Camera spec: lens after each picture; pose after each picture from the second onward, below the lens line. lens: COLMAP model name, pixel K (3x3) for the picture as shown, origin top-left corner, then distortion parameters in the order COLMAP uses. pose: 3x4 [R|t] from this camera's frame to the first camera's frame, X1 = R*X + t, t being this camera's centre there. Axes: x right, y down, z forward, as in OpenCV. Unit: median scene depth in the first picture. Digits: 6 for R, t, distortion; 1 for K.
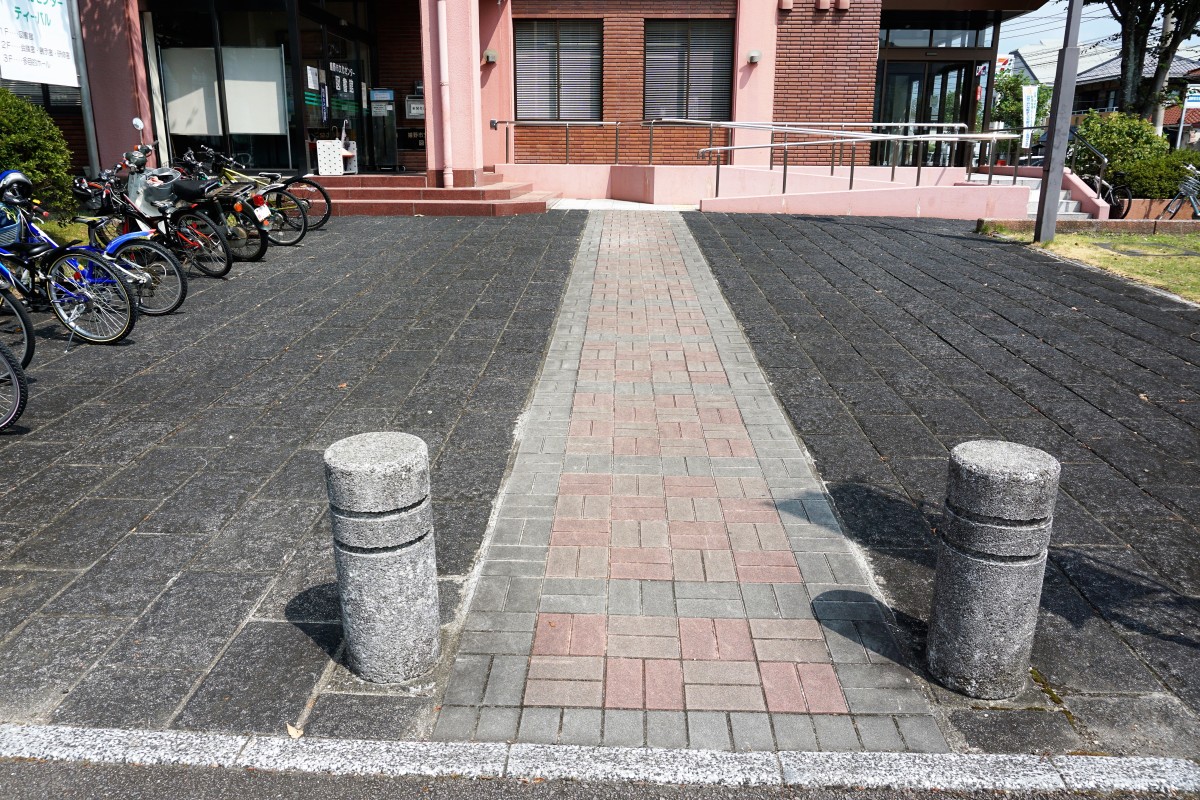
lens RADIAL K [[855.1, 0, 600.0], [0, 855.1, 400.0], [0, 0, 1]] dist [-0.046608, 0.029001]
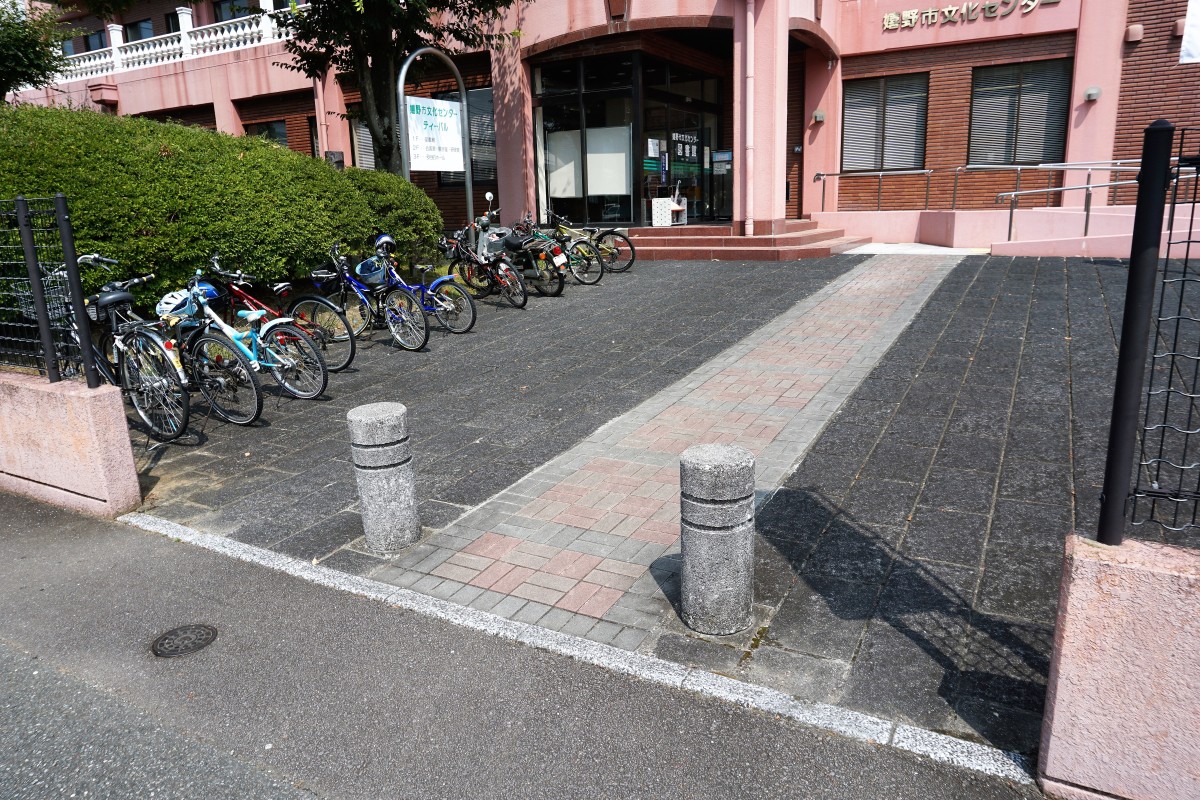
lens RADIAL K [[794.0, 0, 600.0], [0, 794.0, 400.0], [0, 0, 1]] dist [-0.037003, 0.021538]
pose [[0.885138, 0.076206, -0.459045, 0.242309], [-0.090588, 0.995844, -0.009355, 0.002653], [0.456425, 0.049864, 0.888364, -0.061552]]
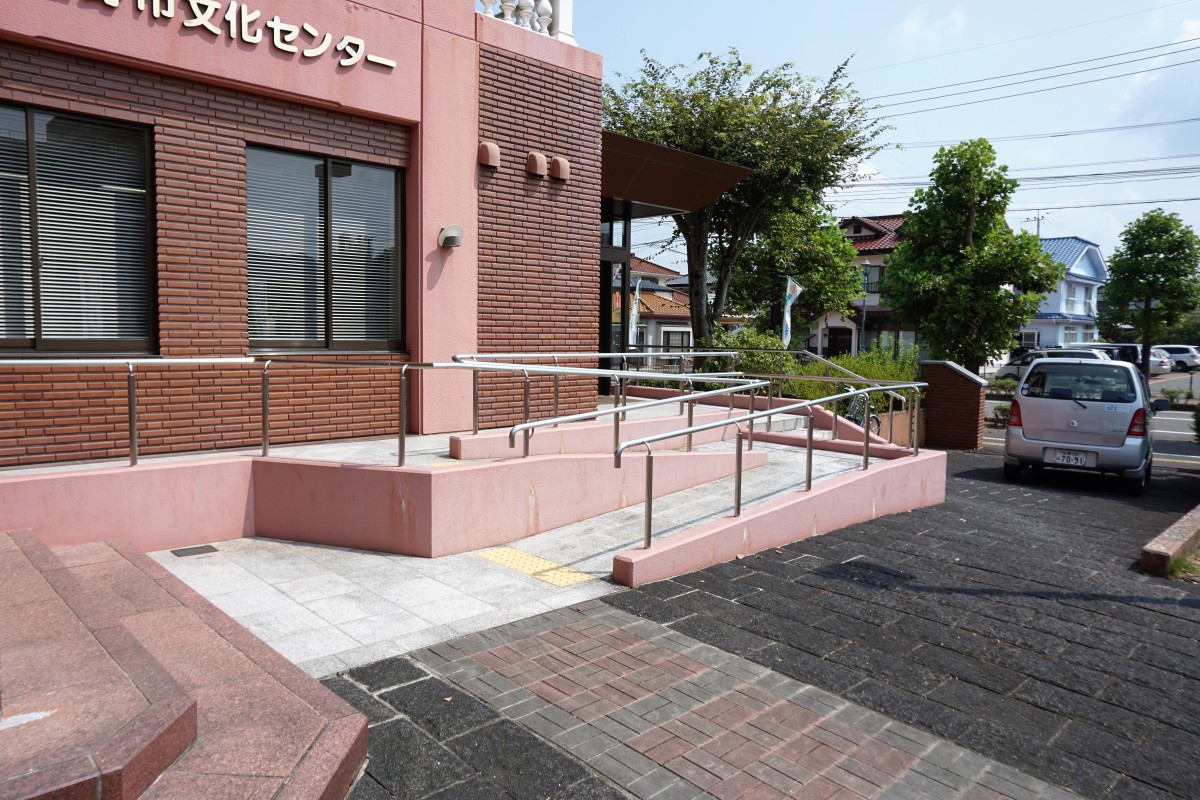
lens RADIAL K [[794.0, 0, 600.0], [0, 794.0, 400.0], [0, 0, 1]] dist [-0.037003, 0.021538]
pose [[0.695844, -0.054916, 0.716091, -0.276409], [0.182470, 0.977873, -0.102319, -0.445827], [-0.694627, 0.201863, 0.690467, 1.160326]]
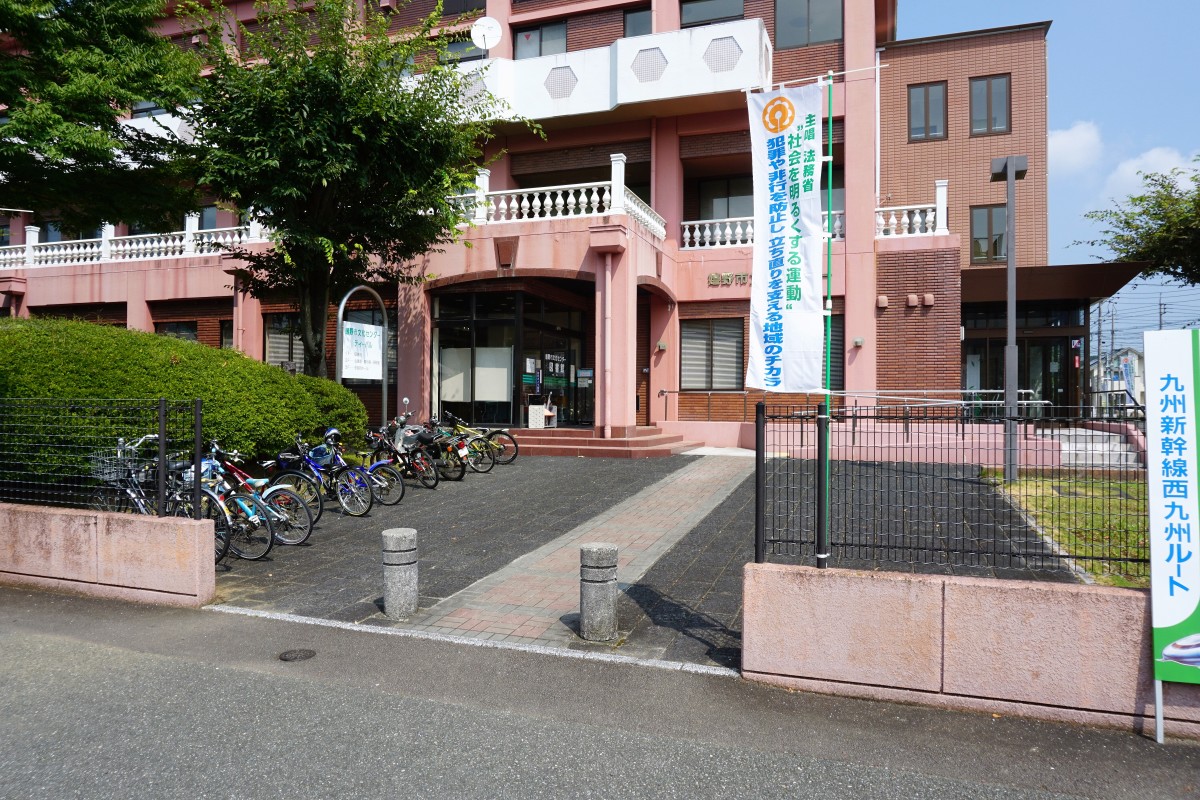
lens RADIAL K [[794.0, 0, 600.0], [0, 794.0, 400.0], [0, 0, 1]] dist [-0.037003, 0.021538]
pose [[0.953231, -0.001842, -0.302237, 0.340435], [-0.083815, 0.959152, -0.270191, 0.083734], [0.290388, 0.282886, 0.914139, -0.397262]]
